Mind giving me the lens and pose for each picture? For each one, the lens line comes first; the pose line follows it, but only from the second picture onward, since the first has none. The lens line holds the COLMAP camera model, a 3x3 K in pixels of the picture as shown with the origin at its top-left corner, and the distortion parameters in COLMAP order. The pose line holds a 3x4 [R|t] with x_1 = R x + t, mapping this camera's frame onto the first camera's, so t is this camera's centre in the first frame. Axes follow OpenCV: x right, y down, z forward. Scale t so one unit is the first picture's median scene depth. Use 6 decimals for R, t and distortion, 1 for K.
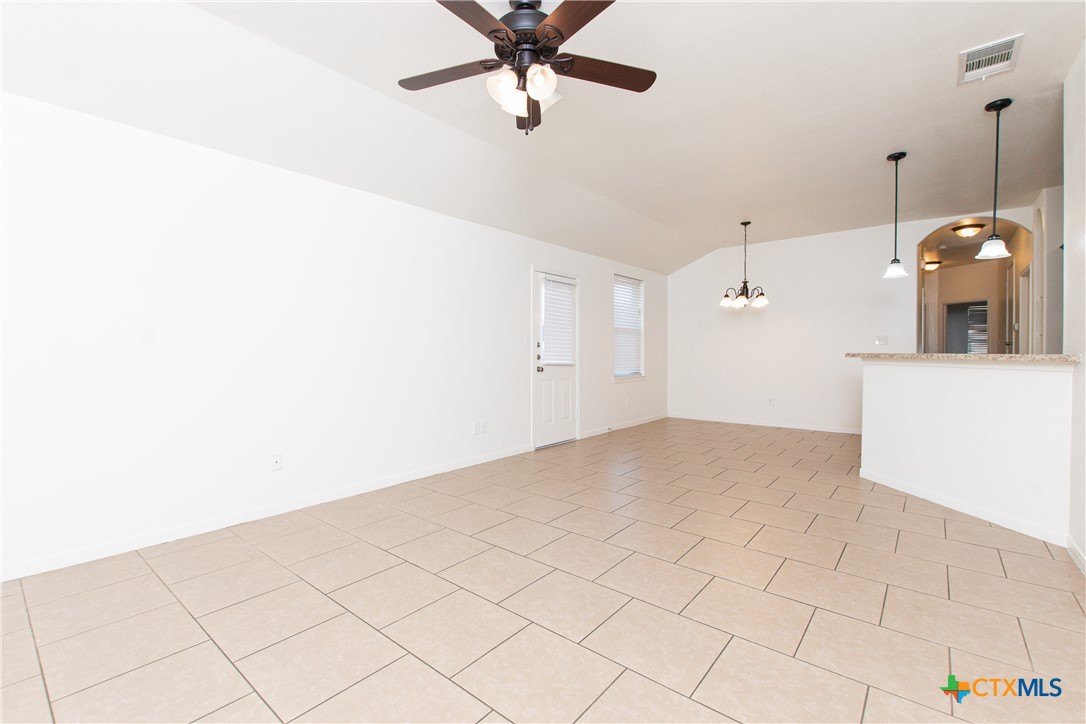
lens RADIAL K [[474.1, 0, 535.5], [0, 474.1, 352.2], [0, 0, 1]] dist [0.002745, -0.000801]
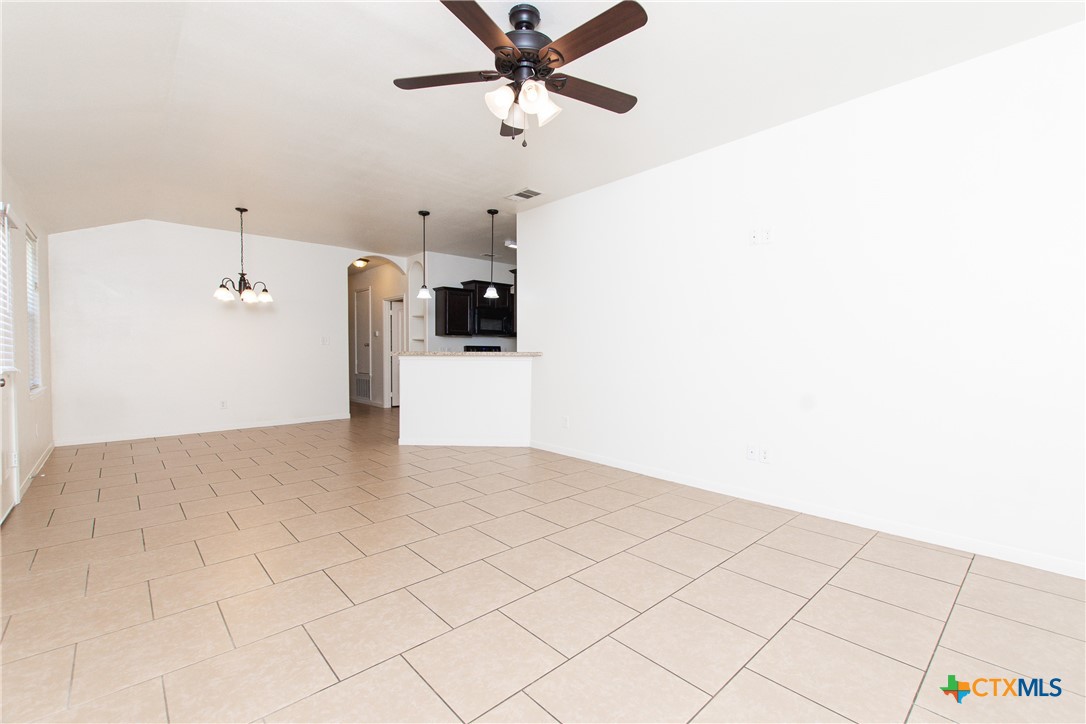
lens RADIAL K [[474.1, 0, 539.5], [0, 474.1, 365.0], [0, 0, 1]] dist [0.002745, -0.000801]
pose [[0.127740, -0.032961, 0.991260, -0.591119], [-0.001895, 0.999438, 0.033477, -0.005932], [-0.991806, -0.006155, 0.127605, 0.453759]]
